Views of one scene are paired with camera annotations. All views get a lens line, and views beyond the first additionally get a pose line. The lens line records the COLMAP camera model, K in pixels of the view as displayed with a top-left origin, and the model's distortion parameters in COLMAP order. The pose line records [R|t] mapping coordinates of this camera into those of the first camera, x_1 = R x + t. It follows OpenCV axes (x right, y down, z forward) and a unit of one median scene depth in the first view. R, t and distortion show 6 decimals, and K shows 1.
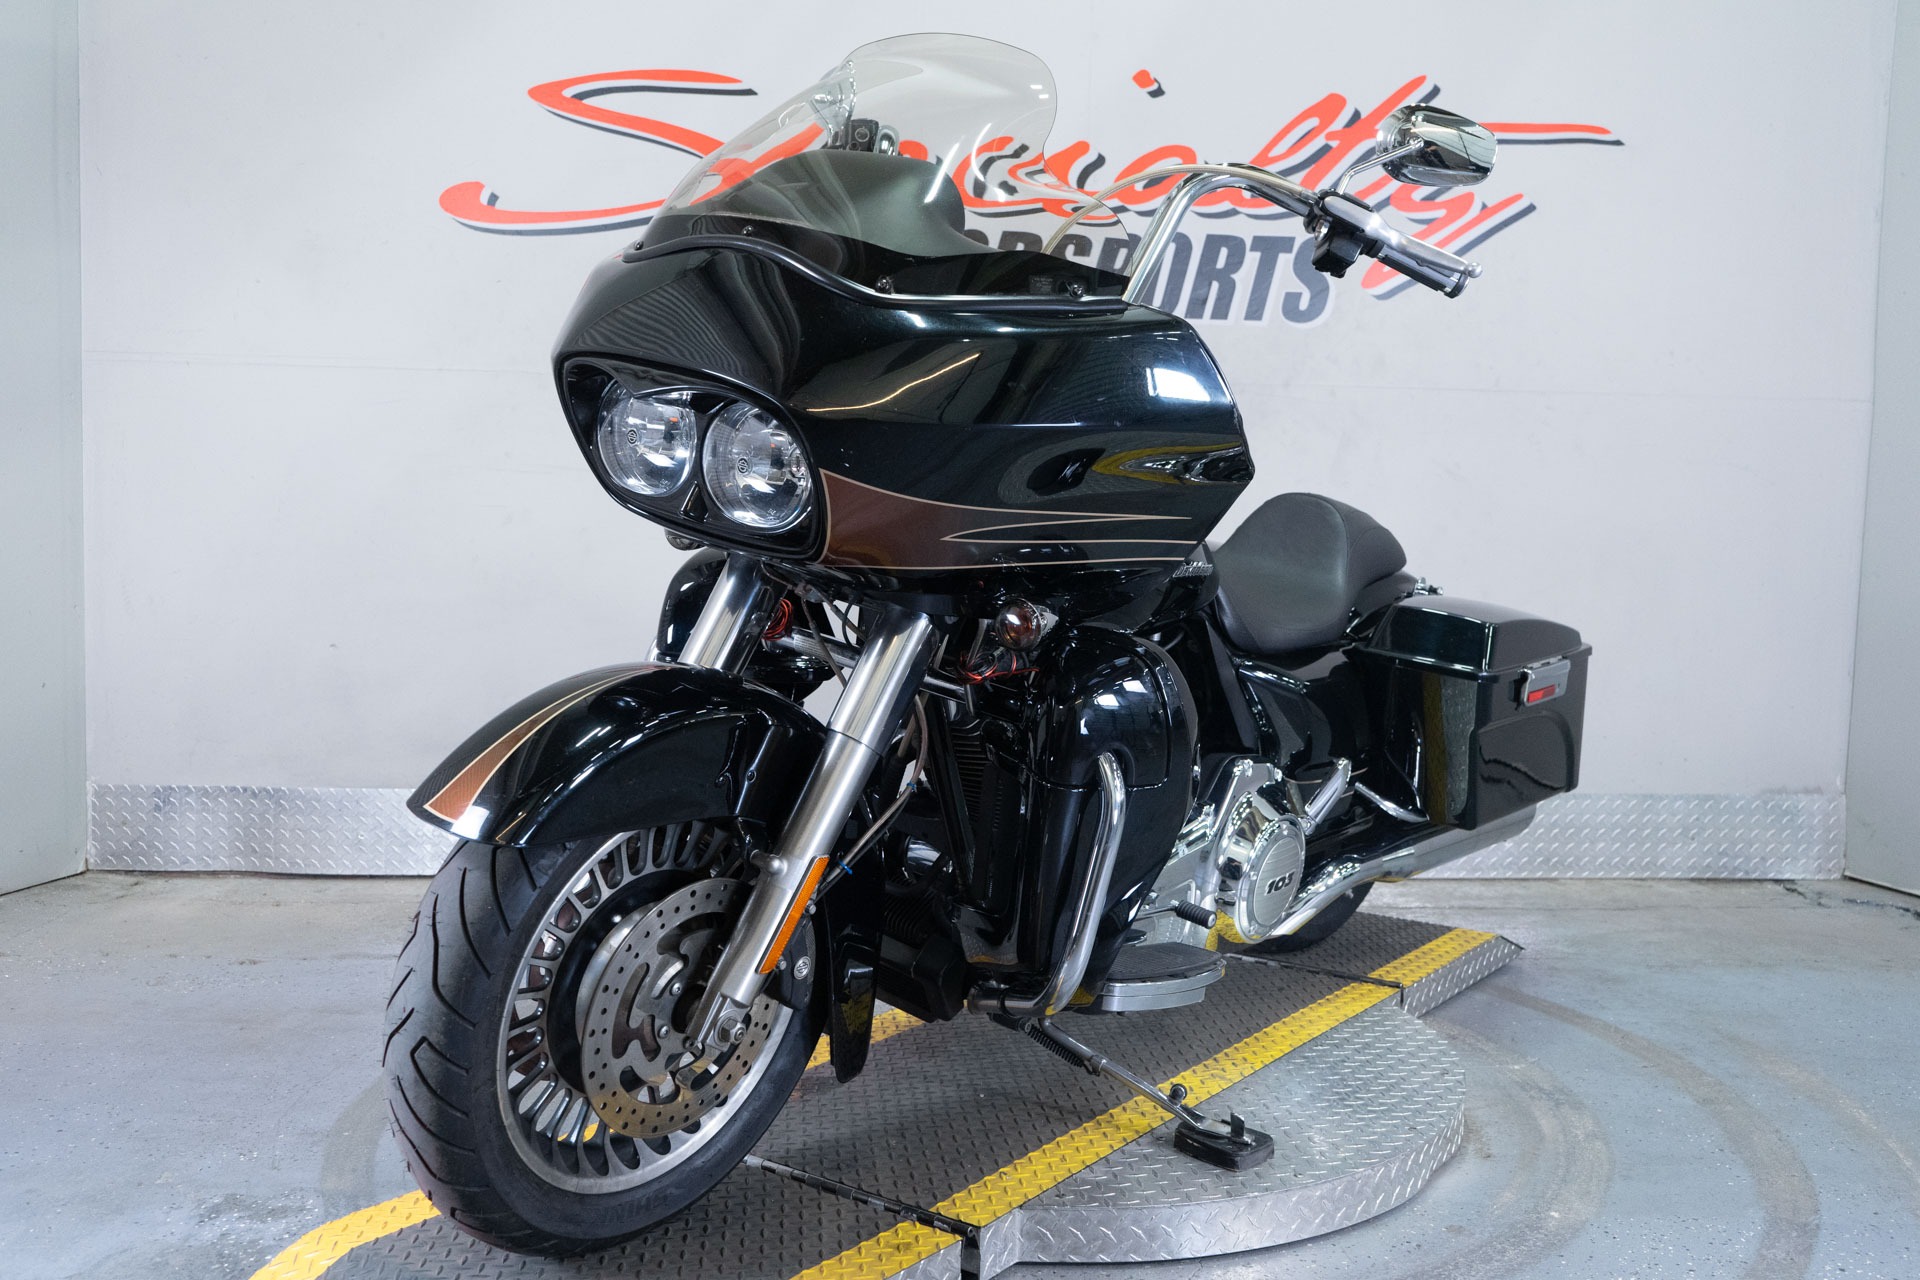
lens RADIAL K [[1788.3, 0, 958.2], [0, 1788.3, 634.1], [0, 0, 1]] dist [-0.009979, 0.000000]
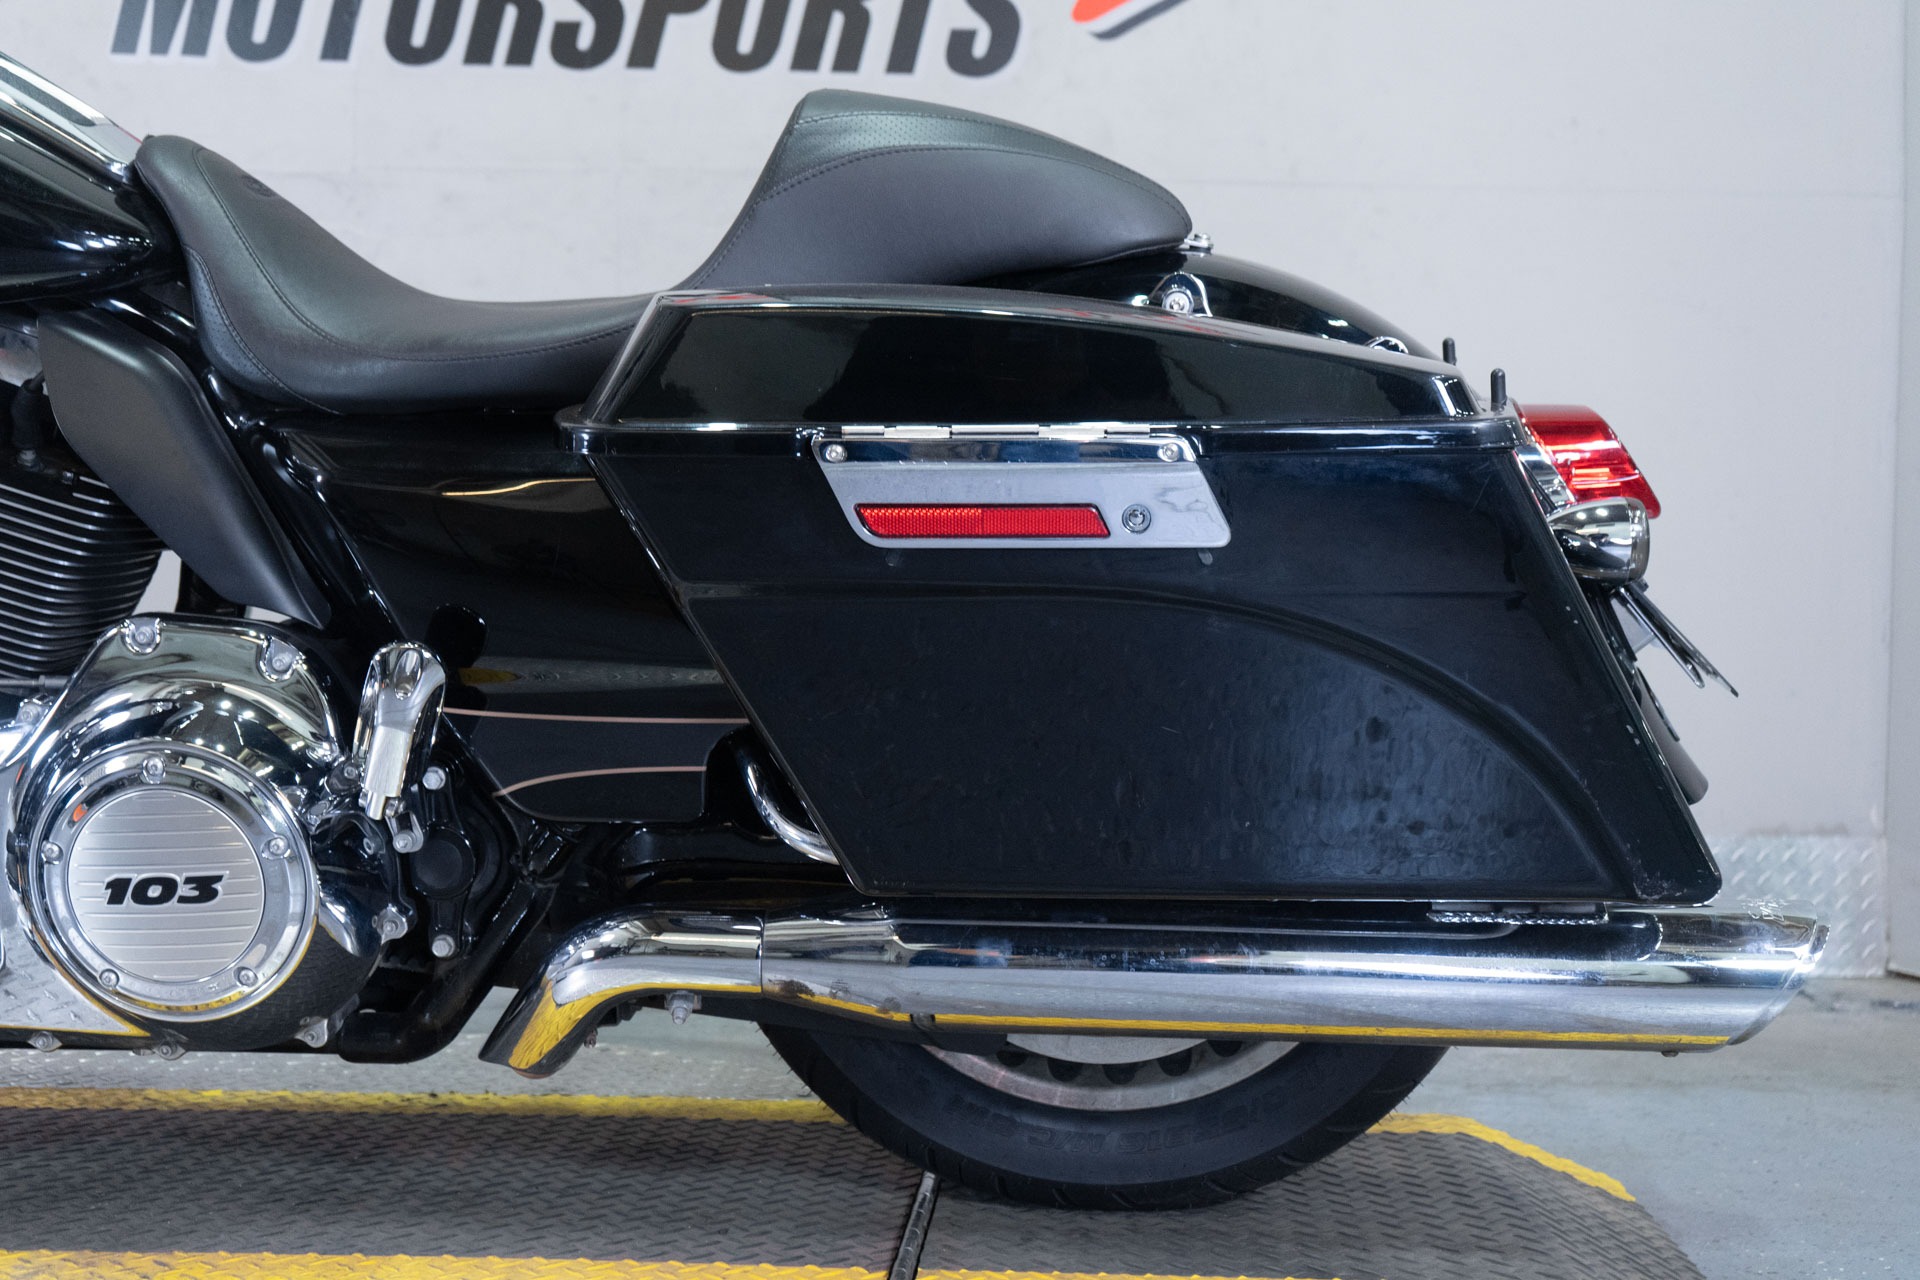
lens RADIAL K [[2320.9, 0, 920.6], [0, 2320.9, 619.1], [0, 0, 1]] dist [-0.019318, 0.000000]
pose [[0.999710, -0.003136, -0.023884, 0.191061], [0.001352, 0.997231, -0.074355, 0.076036], [0.024051, 0.074301, 0.996946, 0.202269]]
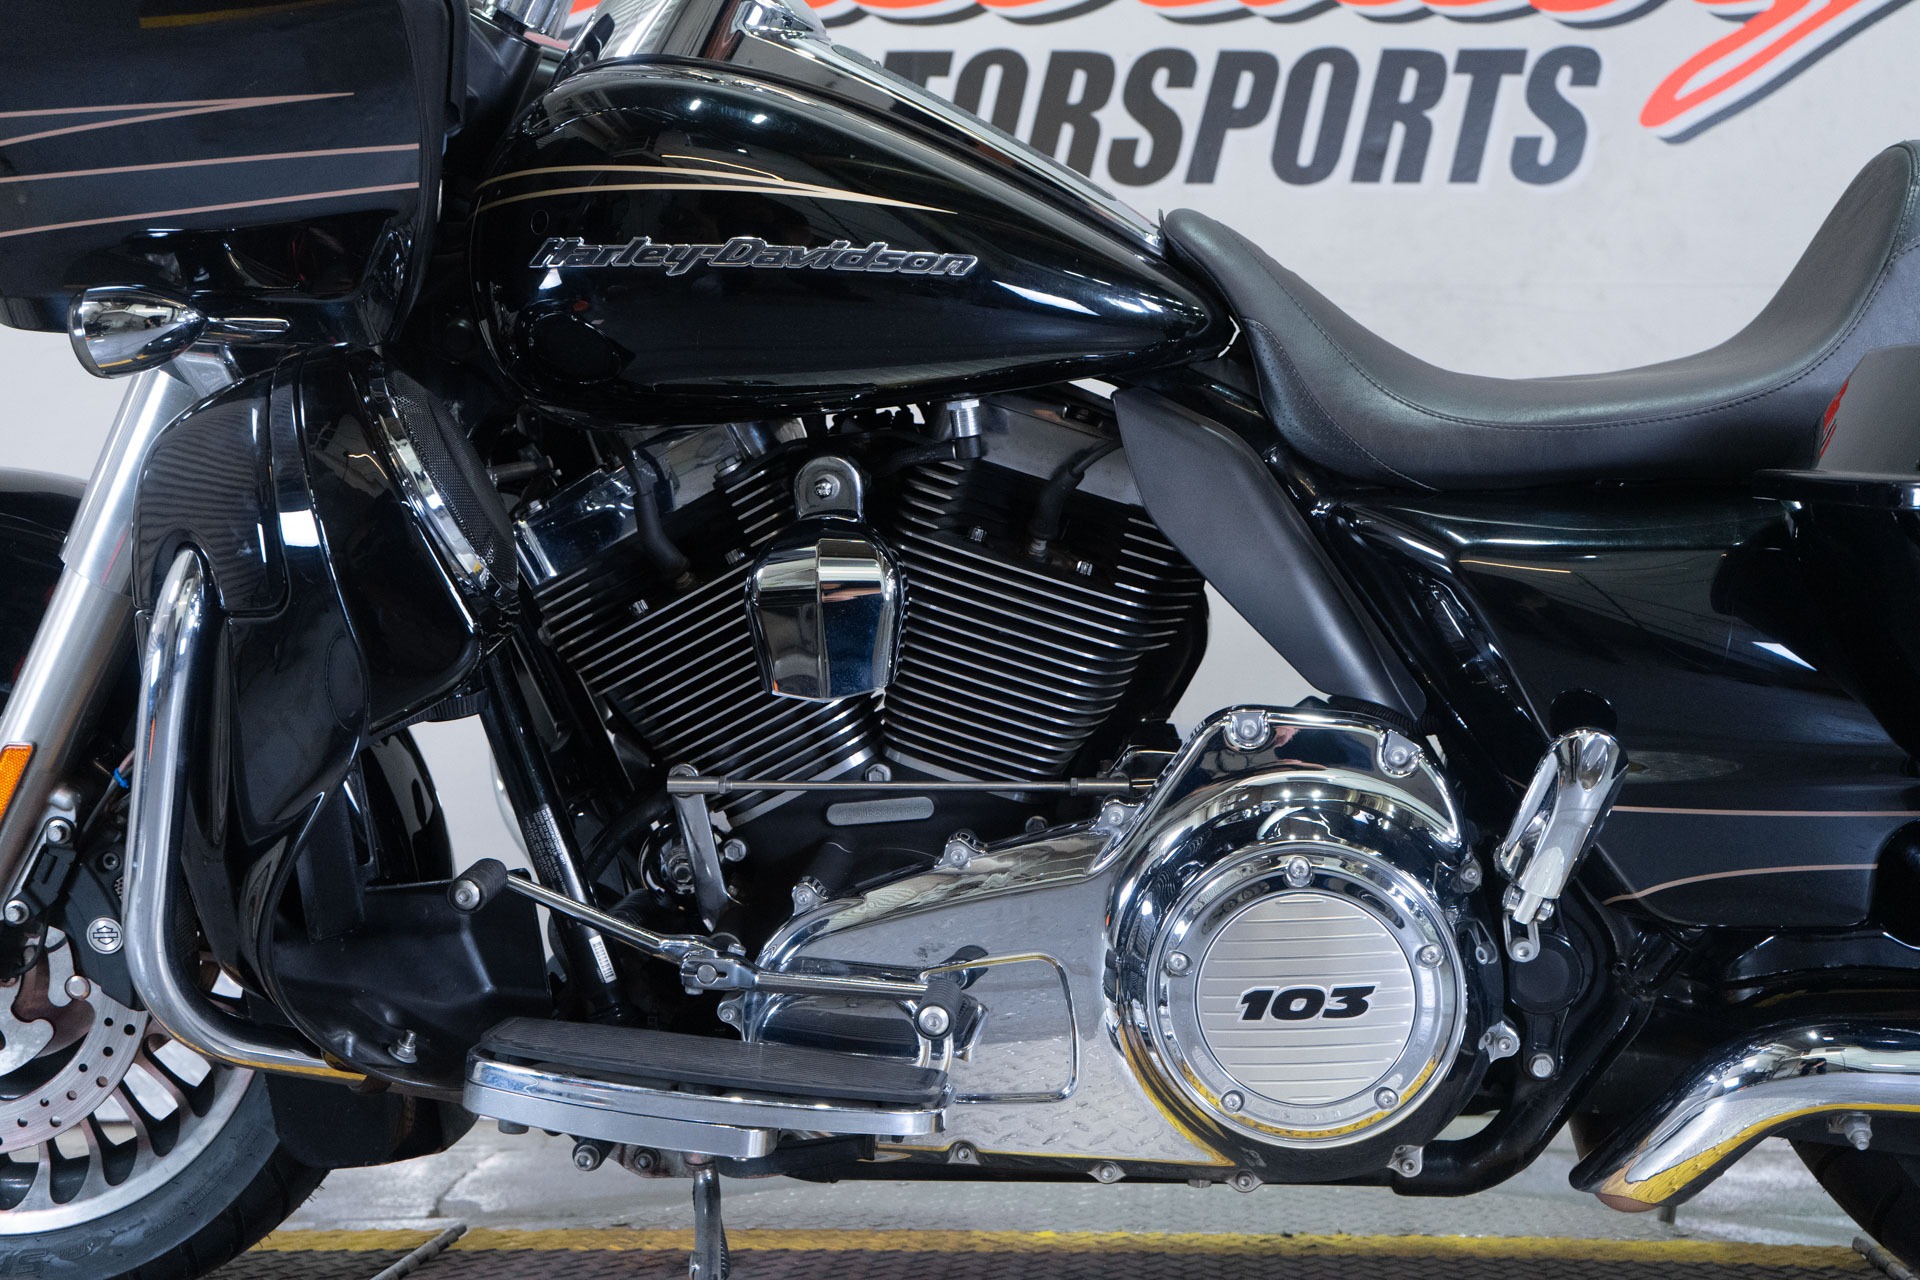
lens RADIAL K [[2320.9, 0, 953.6], [0, 2320.9, 622.1], [0, 0, 1]] dist [-0.019318, 0.000000]
pose [[0.995827, -0.021234, -0.088753, 0.044118], [0.008782, 0.990336, -0.138411, 0.082633], [0.090834, 0.137054, 0.986390, 0.222818]]
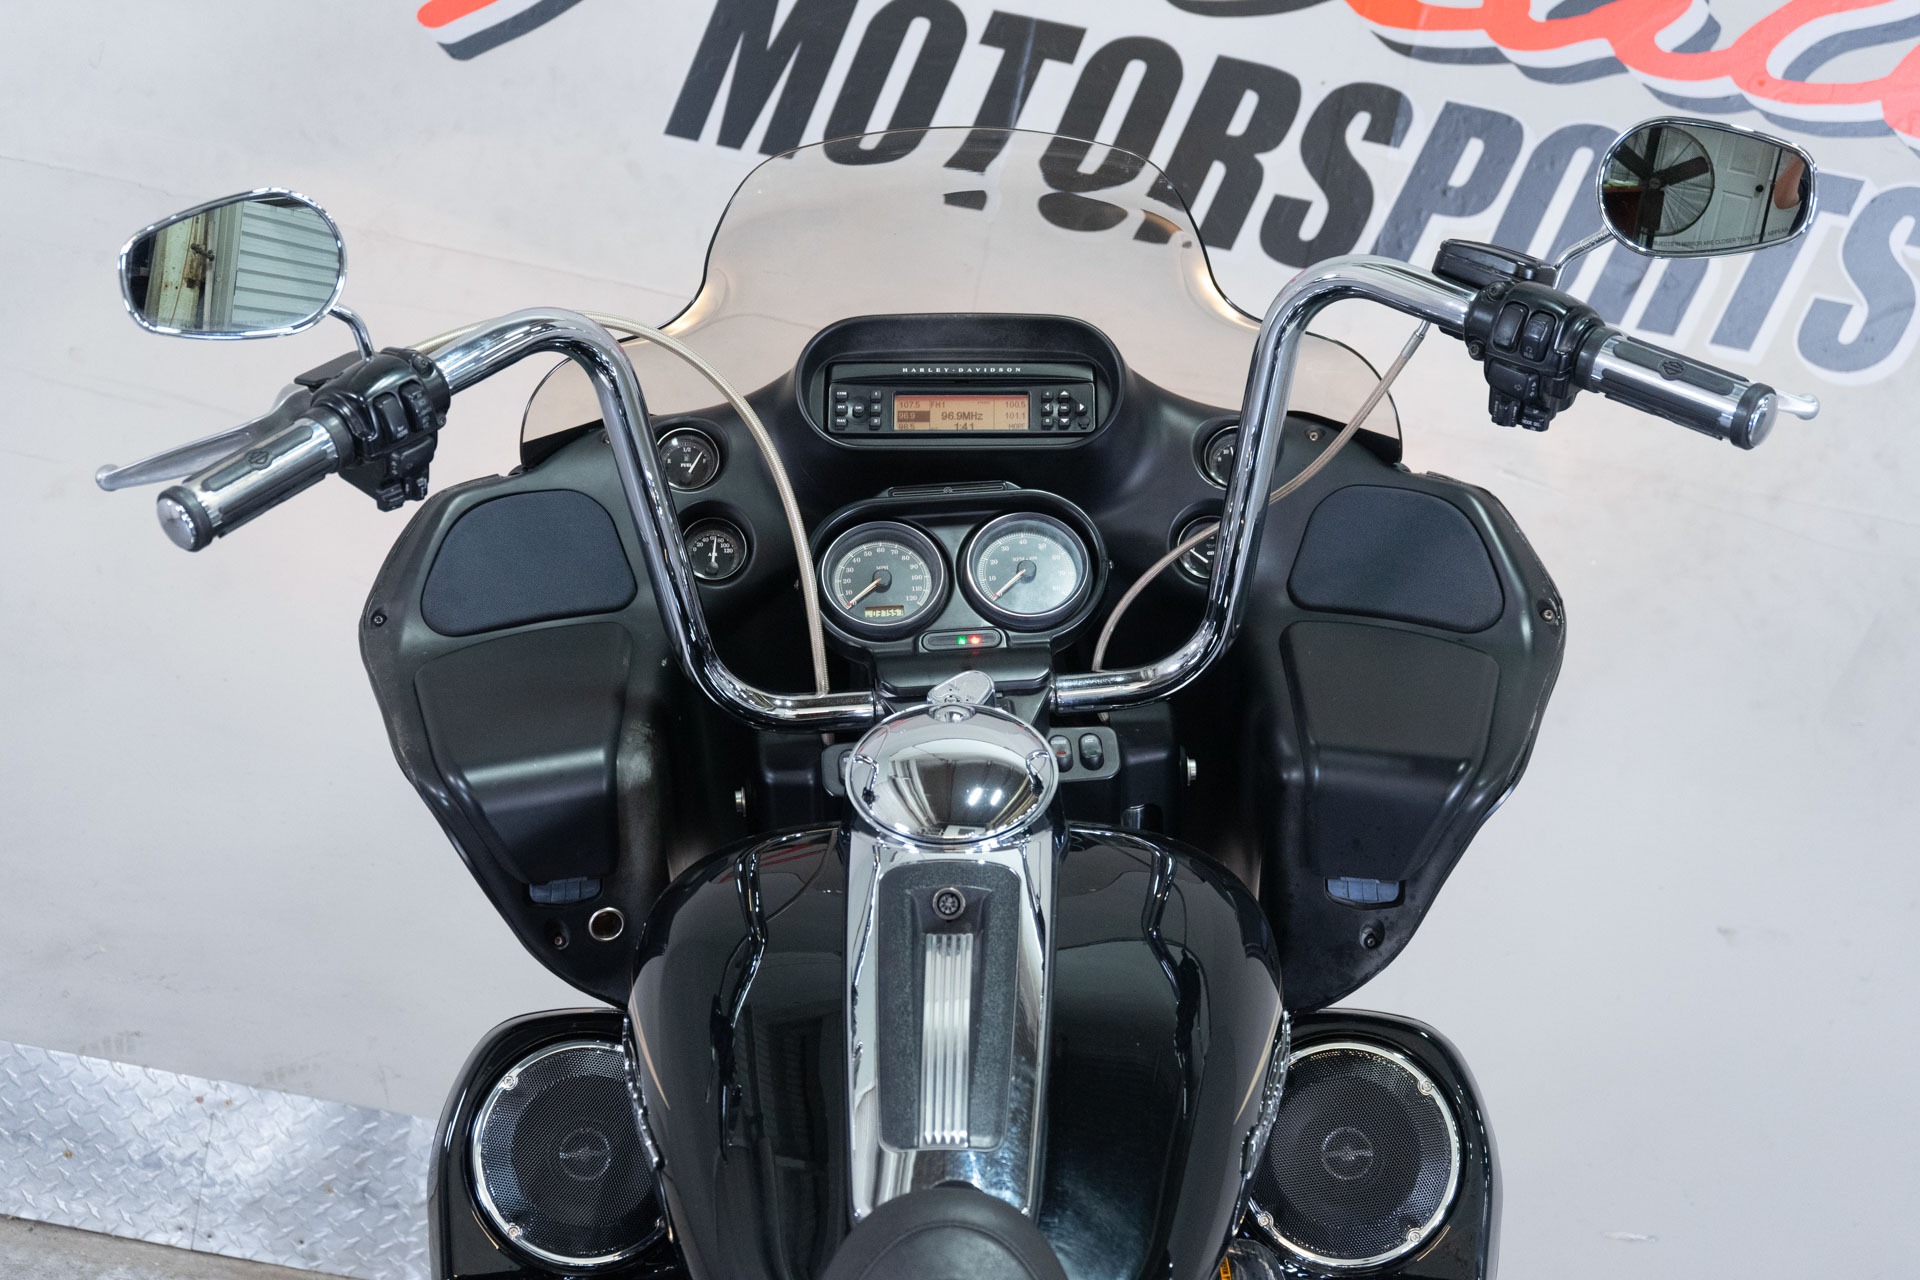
lens RADIAL K [[3043.1, 0, 951.1], [0, 3043.1, 630.3], [0, 0, 1]] dist [0.040581, 0.000000]
pose [[0.984092, 0.176422, -0.020930, -0.000050], [-0.172489, 0.977016, 0.125250, -0.167935], [0.042546, -0.119647, 0.991904, 0.217616]]
